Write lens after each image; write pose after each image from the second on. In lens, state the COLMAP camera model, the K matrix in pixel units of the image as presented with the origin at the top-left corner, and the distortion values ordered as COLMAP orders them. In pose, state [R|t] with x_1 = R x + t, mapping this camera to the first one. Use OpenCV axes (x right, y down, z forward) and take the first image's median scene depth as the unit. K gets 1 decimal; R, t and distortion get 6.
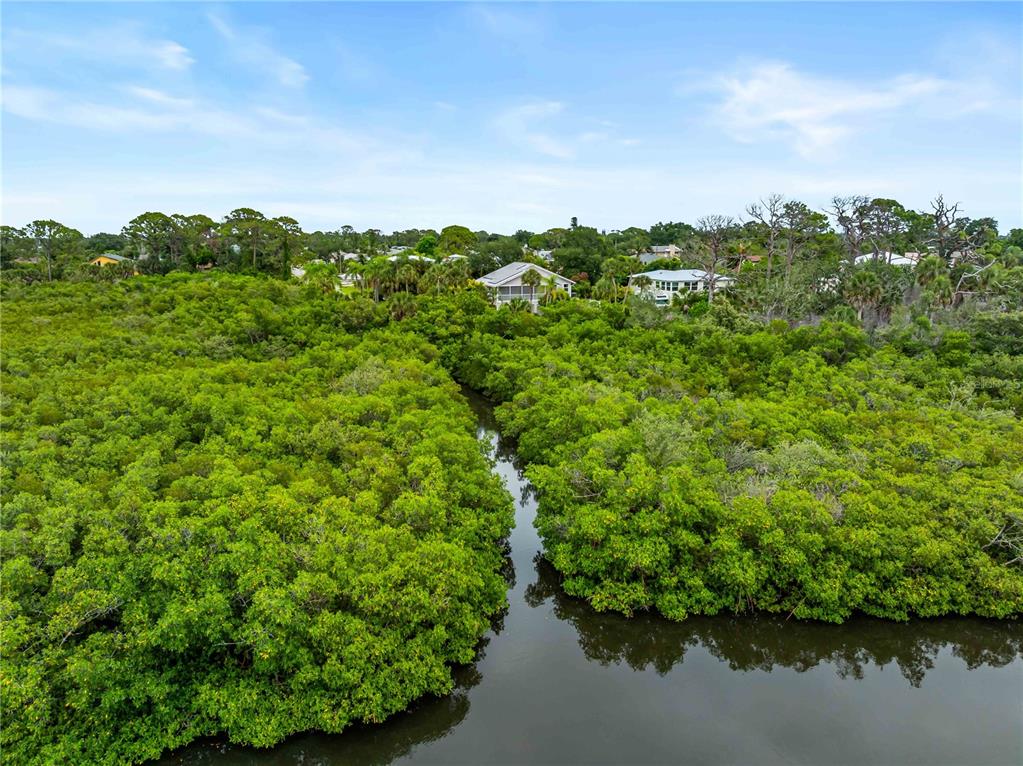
lens RADIAL K [[720.2, 0, 511.5], [0, 720.2, 383.0], [0, 0, 1]] dist [-0.040945, -0.003602]
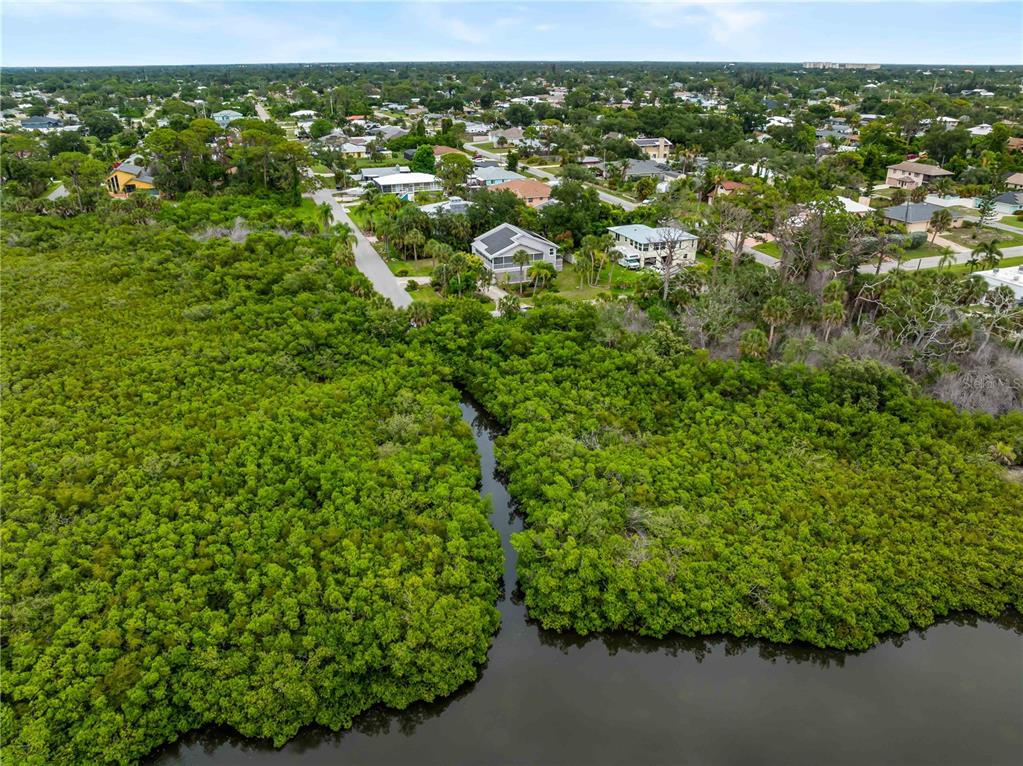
lens RADIAL K [[720.2, 0, 511.5], [0, 720.2, 383.0], [0, 0, 1]] dist [-0.040945, -0.003602]
pose [[0.999977, -0.001630, 0.006636, 0.011958], [0.000153, 0.976220, 0.216782, -0.805575], [-0.006832, -0.216776, 0.976198, -0.838325]]
